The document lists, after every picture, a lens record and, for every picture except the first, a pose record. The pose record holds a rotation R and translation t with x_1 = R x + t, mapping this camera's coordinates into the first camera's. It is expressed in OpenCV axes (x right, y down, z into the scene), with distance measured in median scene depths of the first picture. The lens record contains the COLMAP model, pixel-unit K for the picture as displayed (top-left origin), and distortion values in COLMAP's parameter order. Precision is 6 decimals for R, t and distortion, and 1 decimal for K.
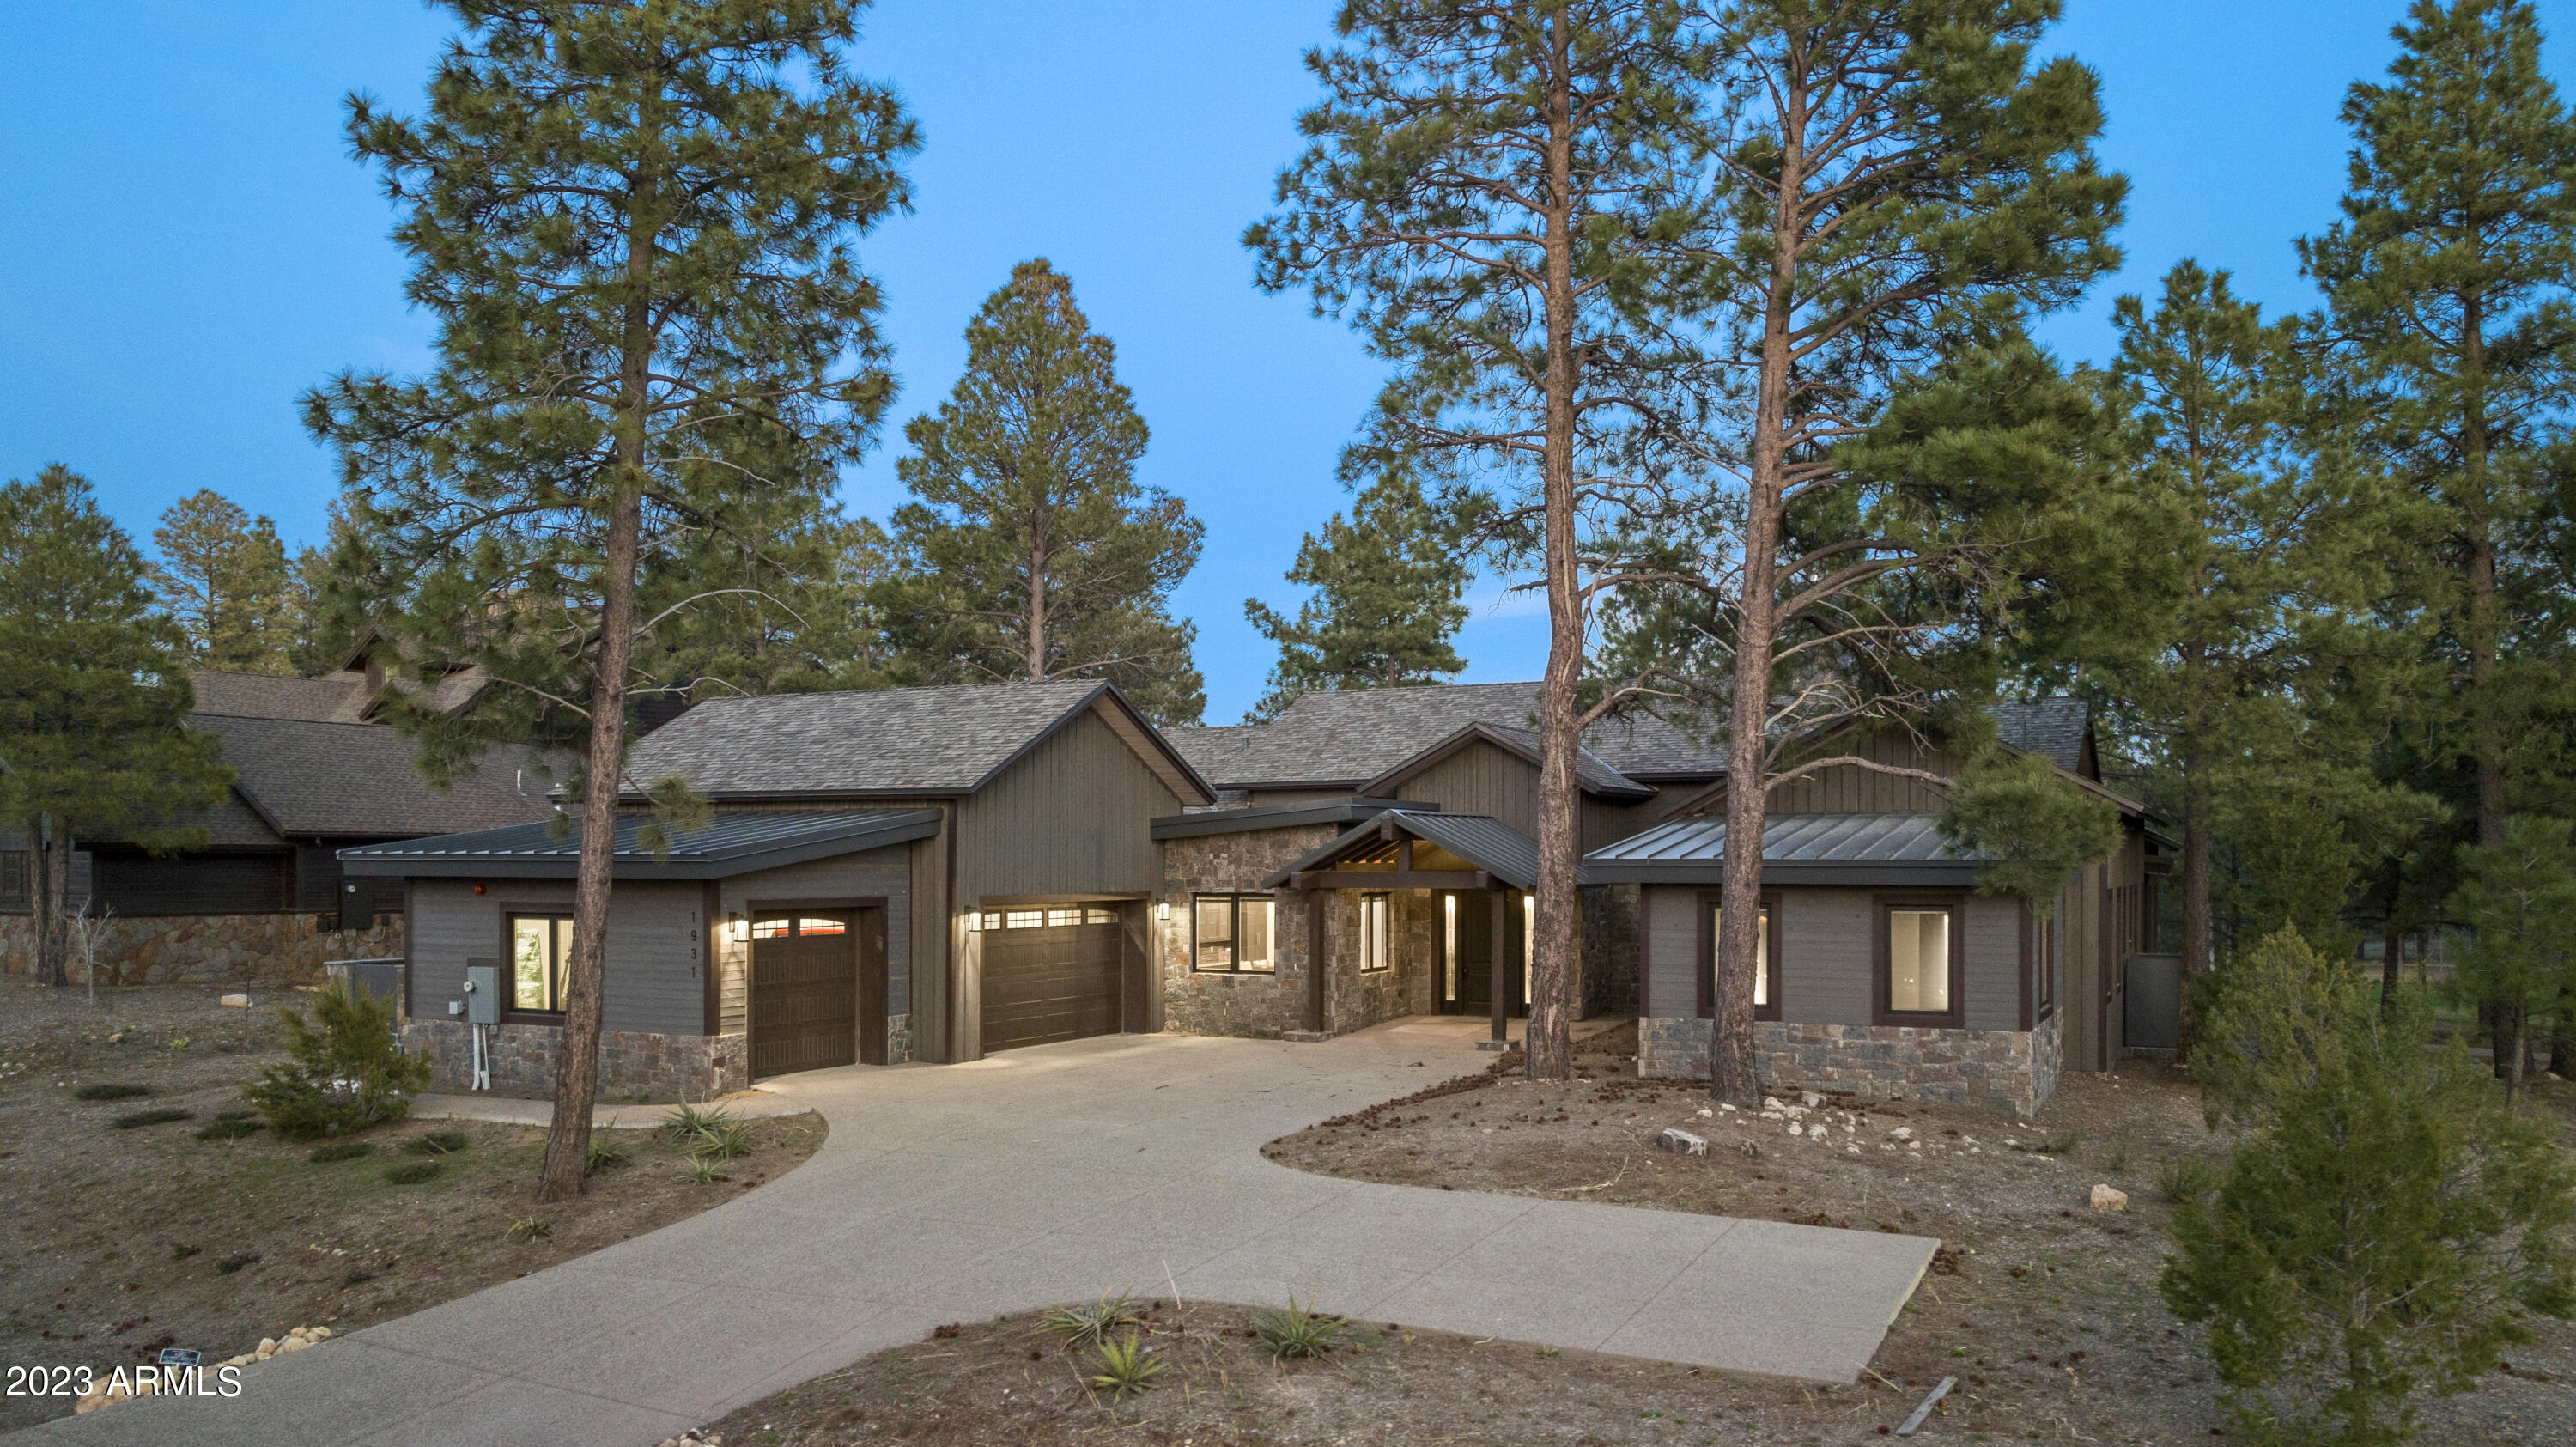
lens RADIAL K [[1834.9, 0, 1285.4], [0, 1834.9, 607.8], [0, 0, 1]] dist [-0.019914, 0.005608]
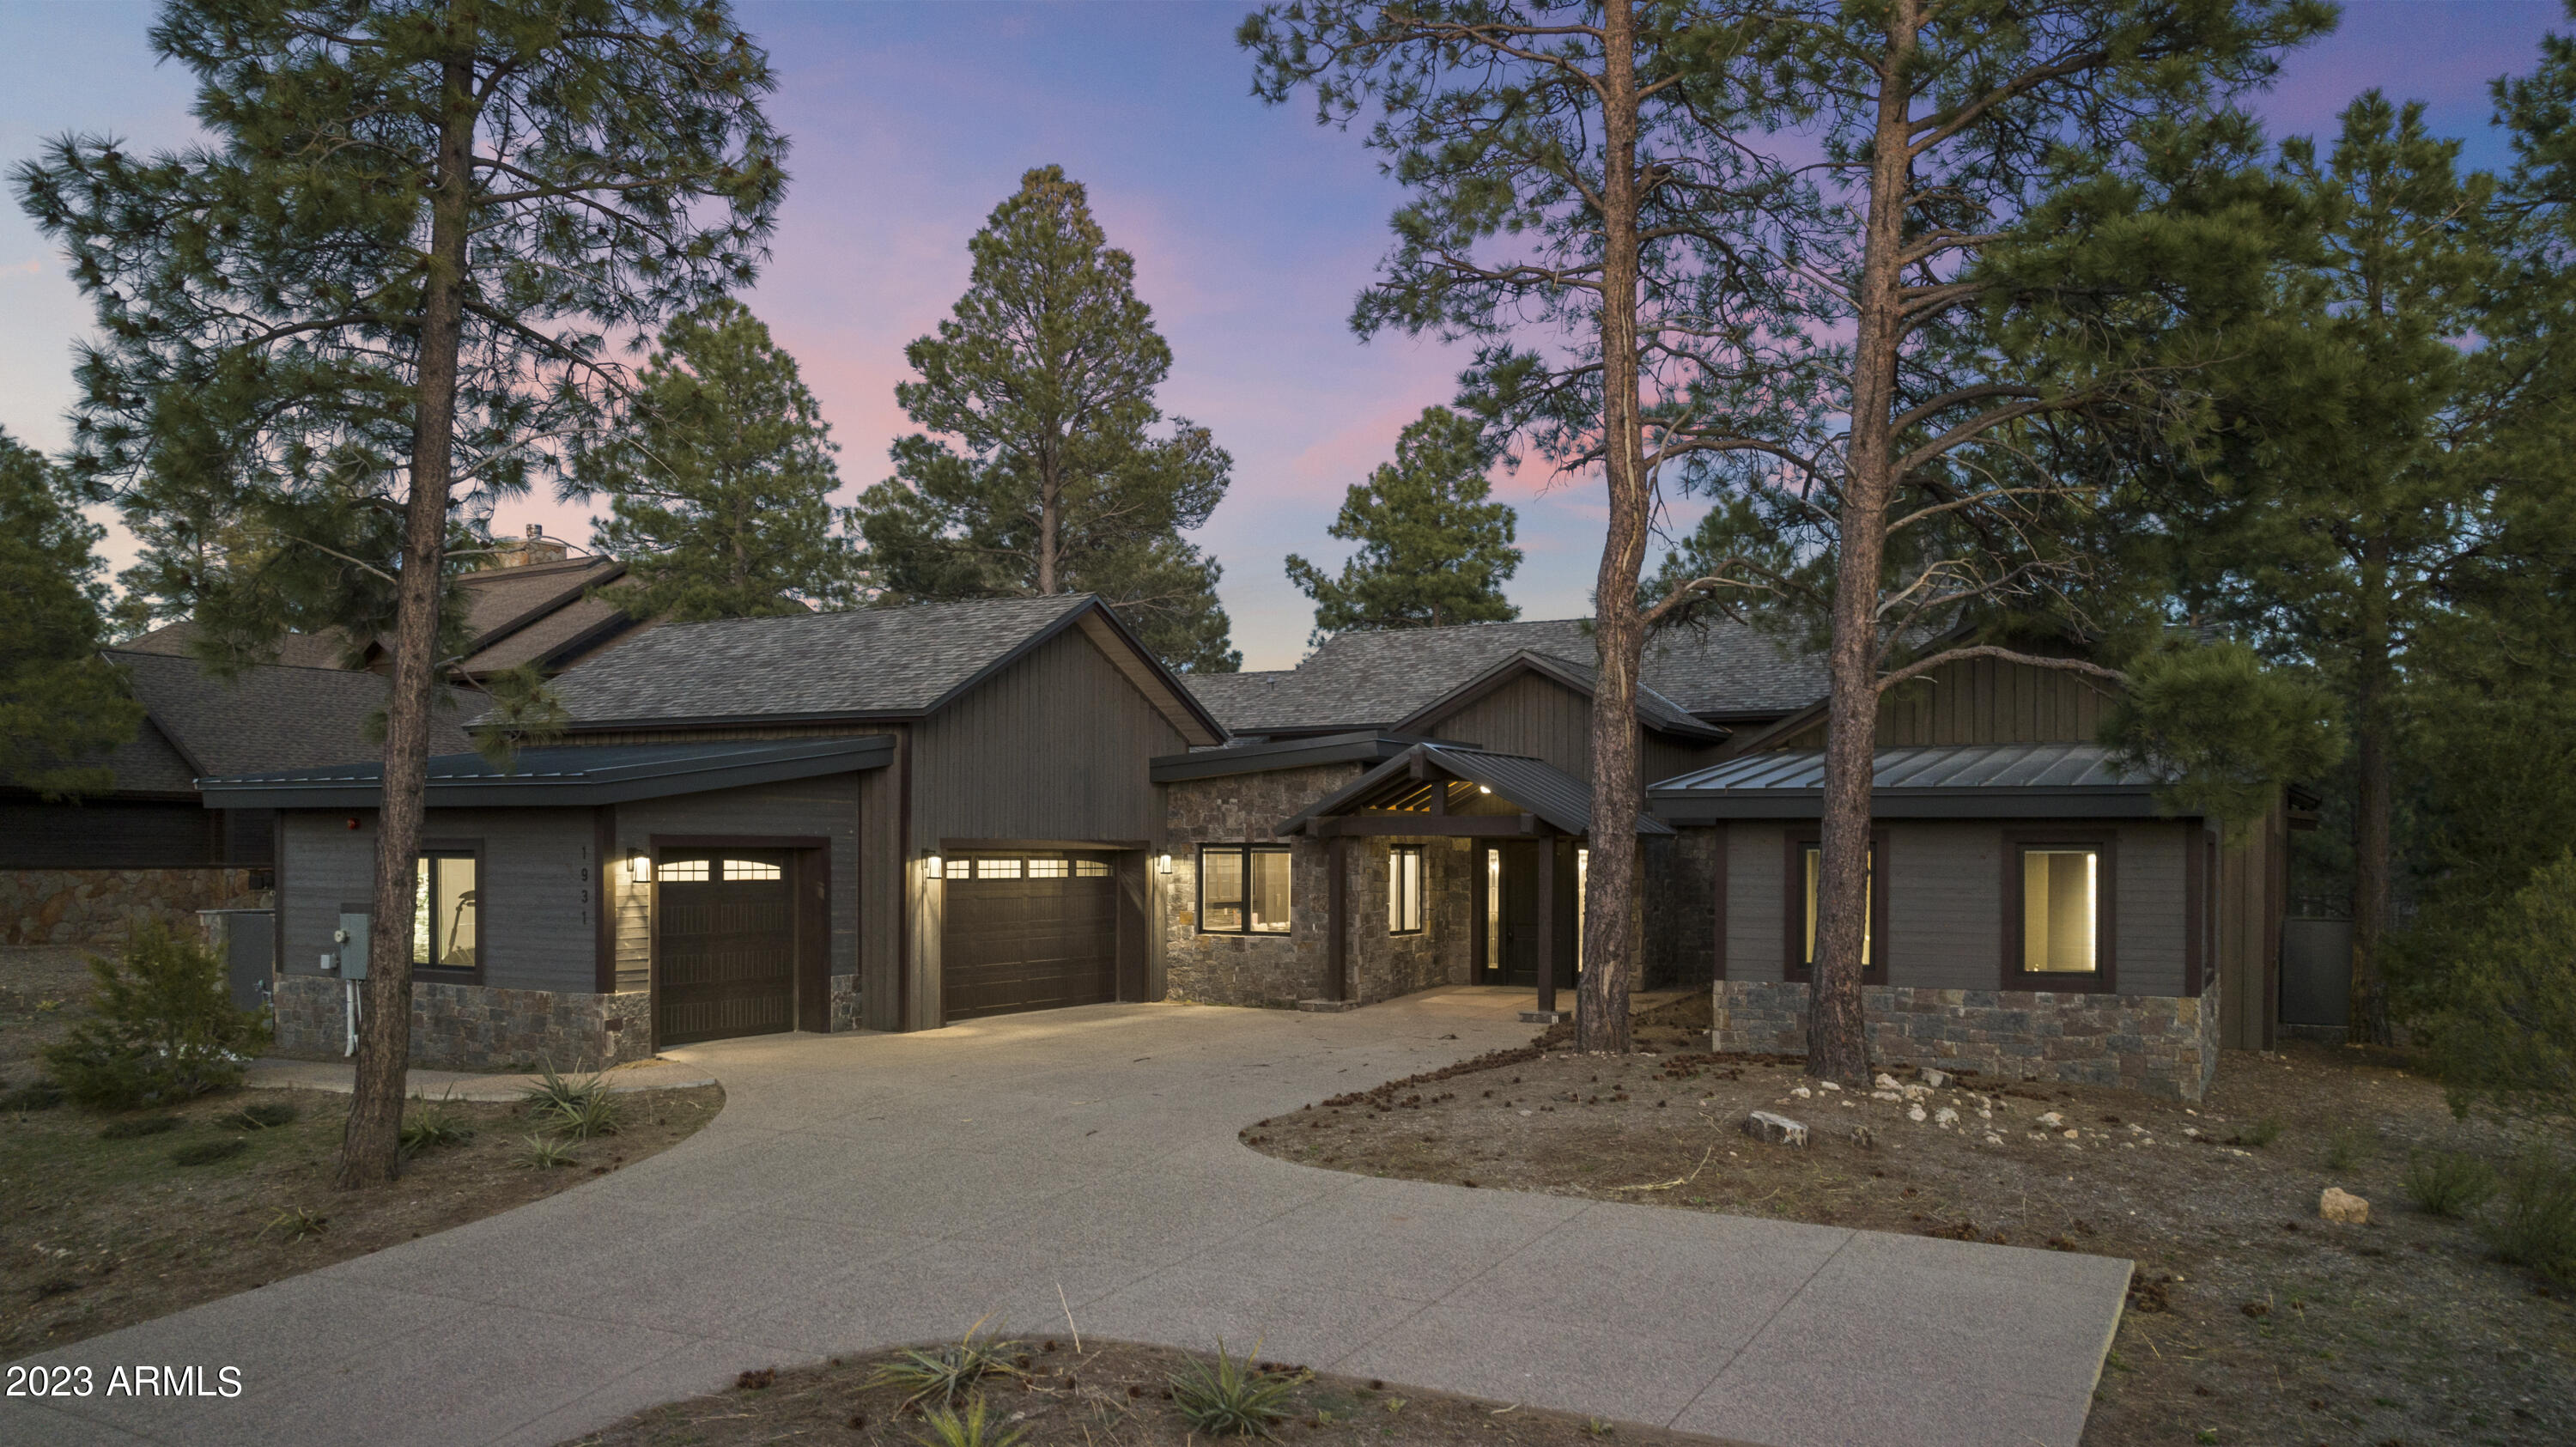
lens RADIAL K [[1814.3, 0, 1300.6], [0, 1814.3, 631.5], [0, 0, 1]] dist [-0.032457, 0.030847]
pose [[0.999654, 0.001719, -0.026245, 0.027560], [-0.001338, 0.999893, 0.014539, 0.055055], [0.026267, -0.014498, 0.999550, 0.181071]]
